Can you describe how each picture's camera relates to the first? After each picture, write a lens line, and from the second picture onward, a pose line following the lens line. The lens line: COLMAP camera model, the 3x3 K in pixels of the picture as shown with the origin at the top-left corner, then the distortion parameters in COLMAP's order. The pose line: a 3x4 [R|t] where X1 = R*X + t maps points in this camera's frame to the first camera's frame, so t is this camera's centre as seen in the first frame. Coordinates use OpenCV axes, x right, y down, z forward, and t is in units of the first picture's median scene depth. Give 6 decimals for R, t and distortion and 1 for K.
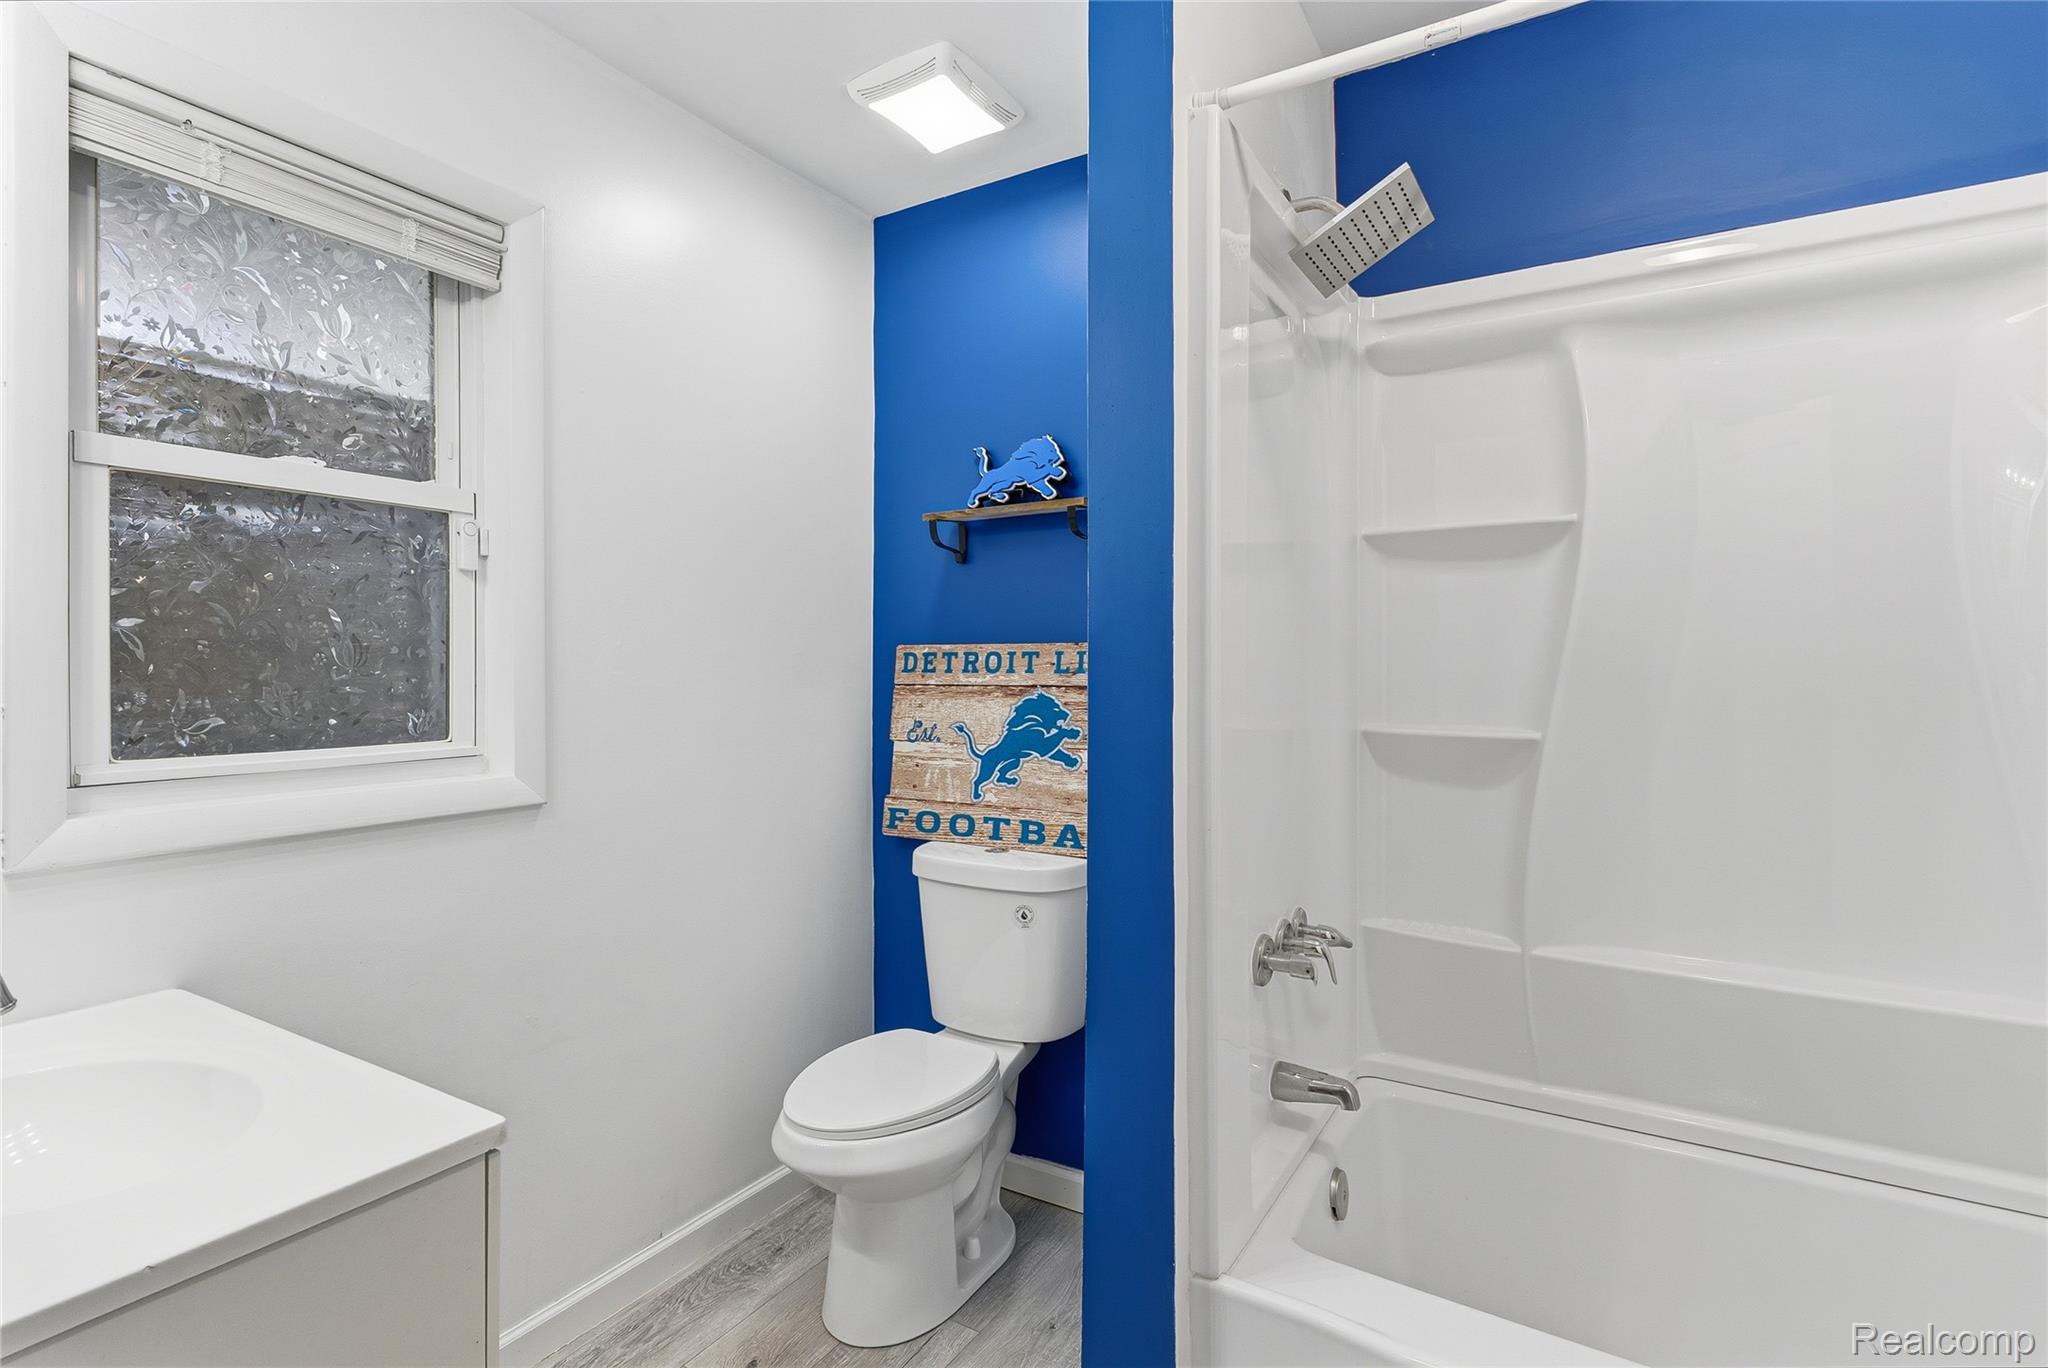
lens RADIAL K [[985.2, 0, 1023.1], [0, 985.2, 677.7], [0, 0, 1]] dist [0.001063, -0.000451]
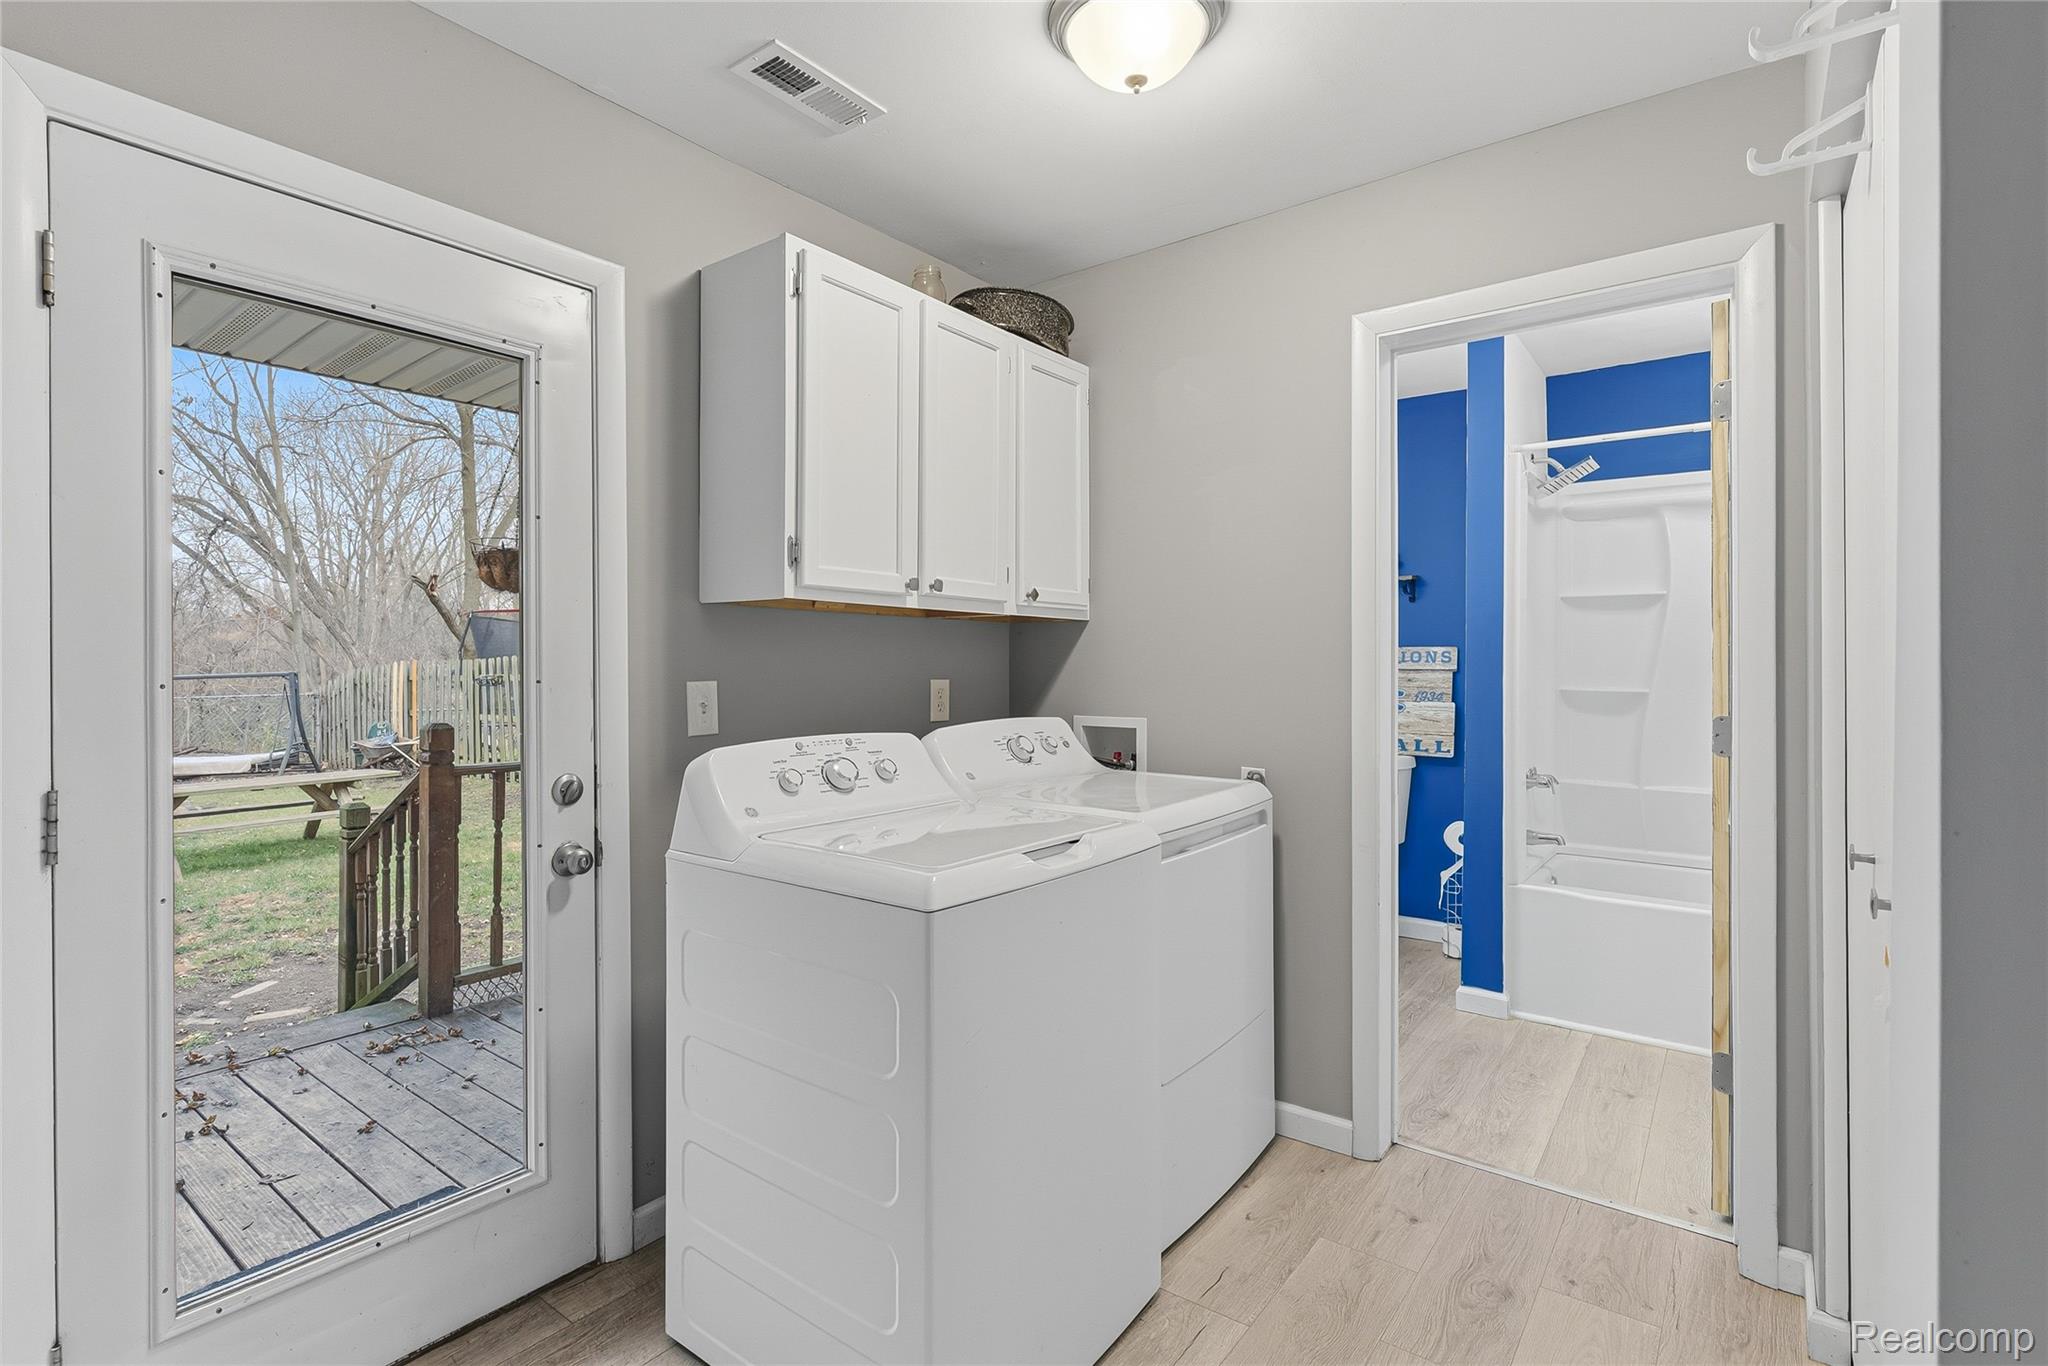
lens RADIAL K [[985.2, 0, 1024.2], [0, 985.2, 672.9], [0, 0, 1]] dist [0.001063, -0.000451]
pose [[0.994185, 0.004398, -0.107596, -0.373105], [-0.003568, 0.999962, 0.007899, 0.003561], [0.107627, -0.007469, 0.994163, -0.798711]]
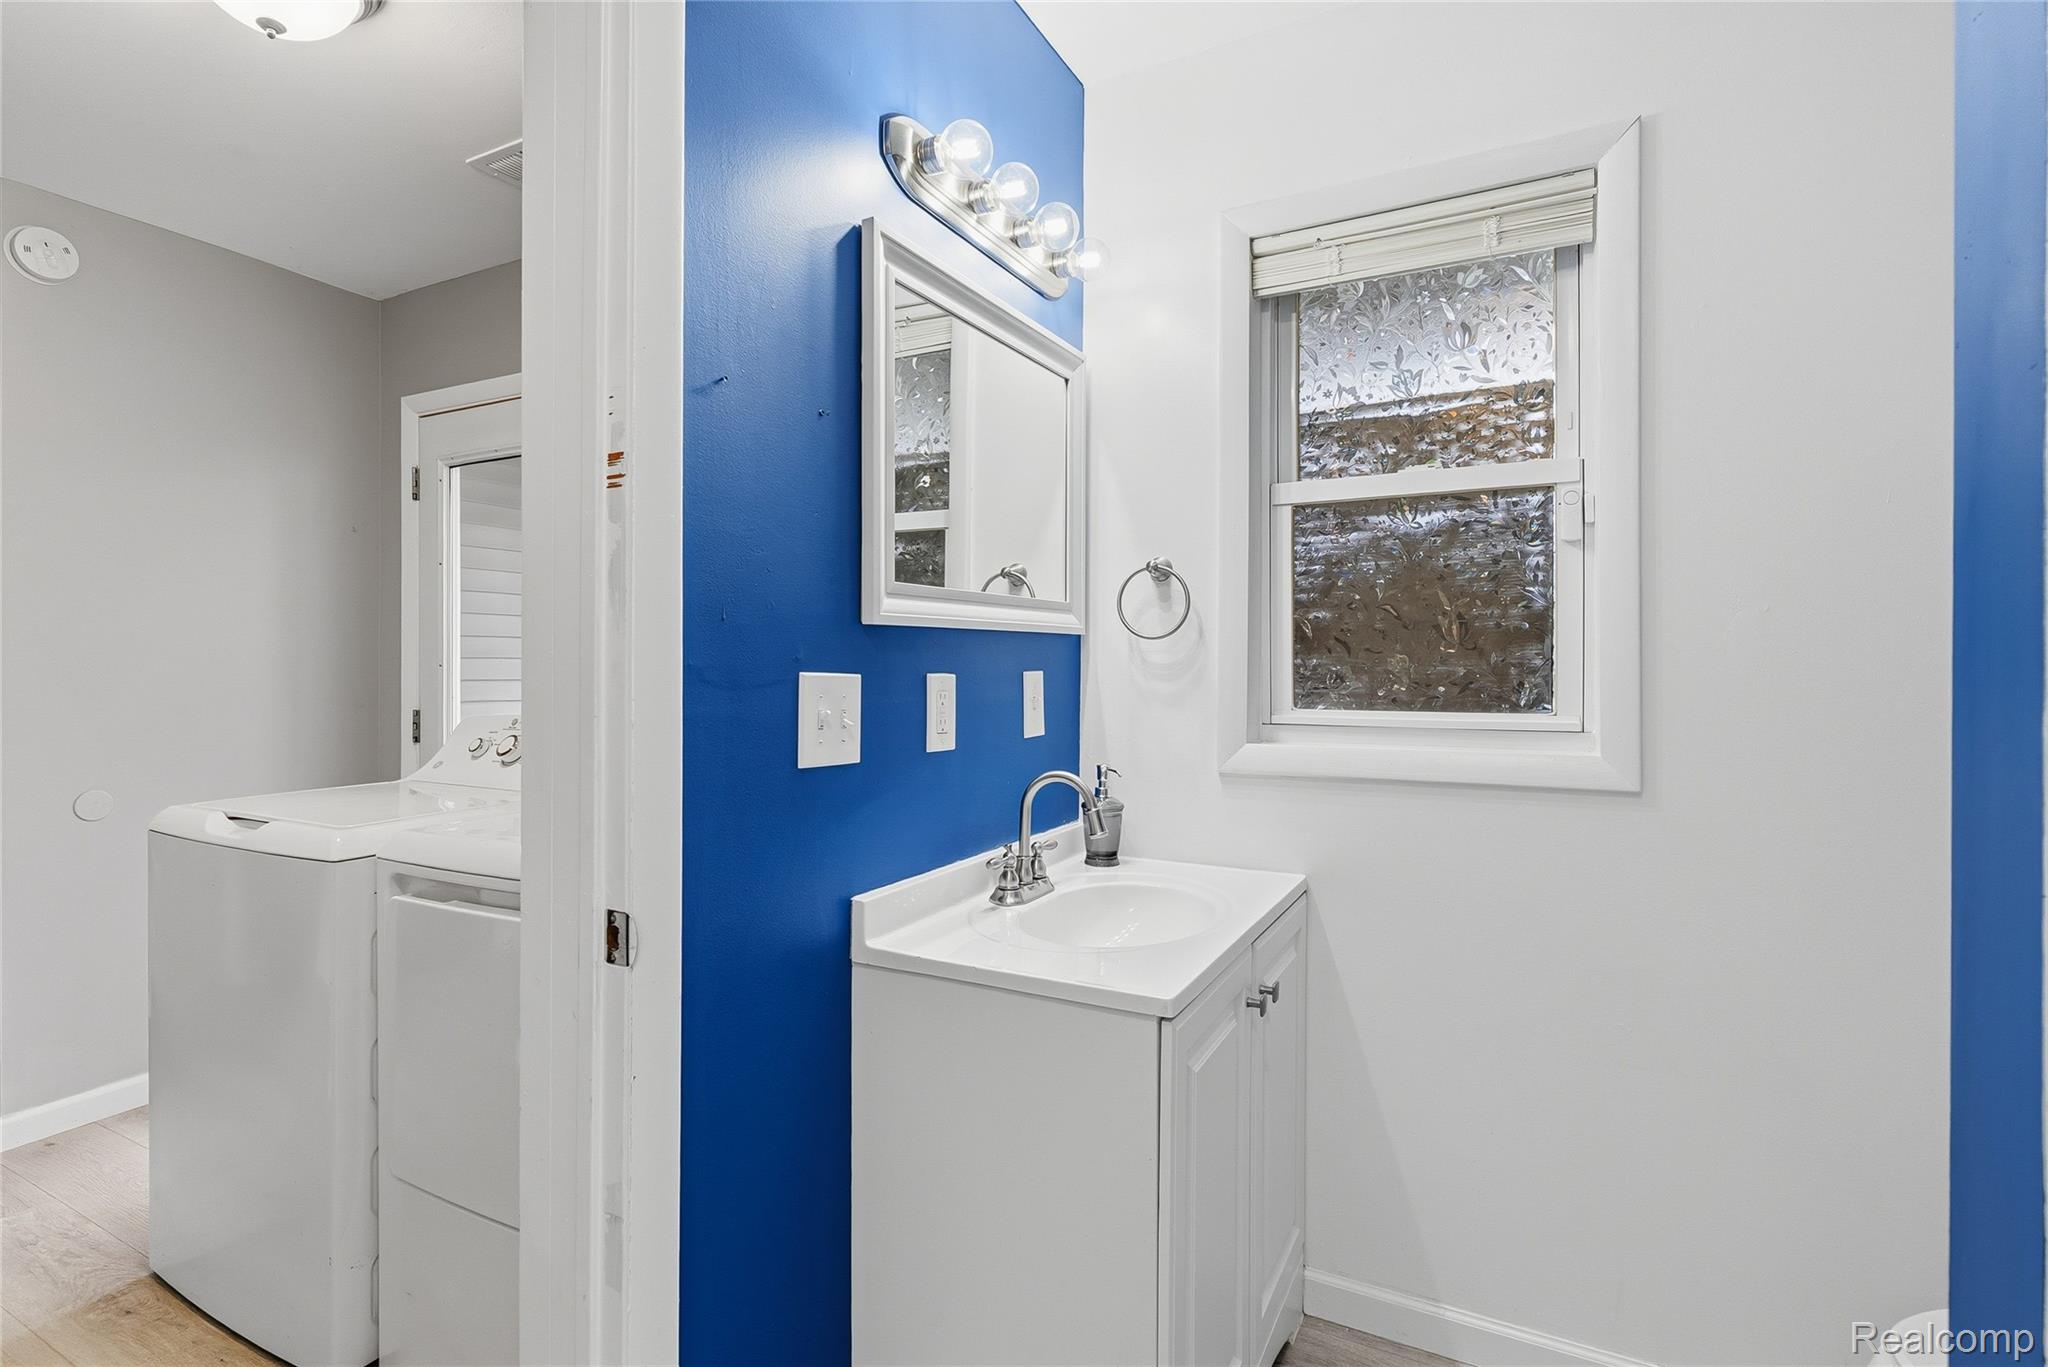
lens RADIAL K [[985.2, 0, 1025.0], [0, 985.2, 671.3], [0, 0, 1]] dist [0.001063, -0.000451]
pose [[0.059868, 0.006268, -0.998187, 0.451826], [-0.004499, 0.999972, 0.006009, 0.020932], [0.998196, 0.004131, 0.059894, 0.483714]]
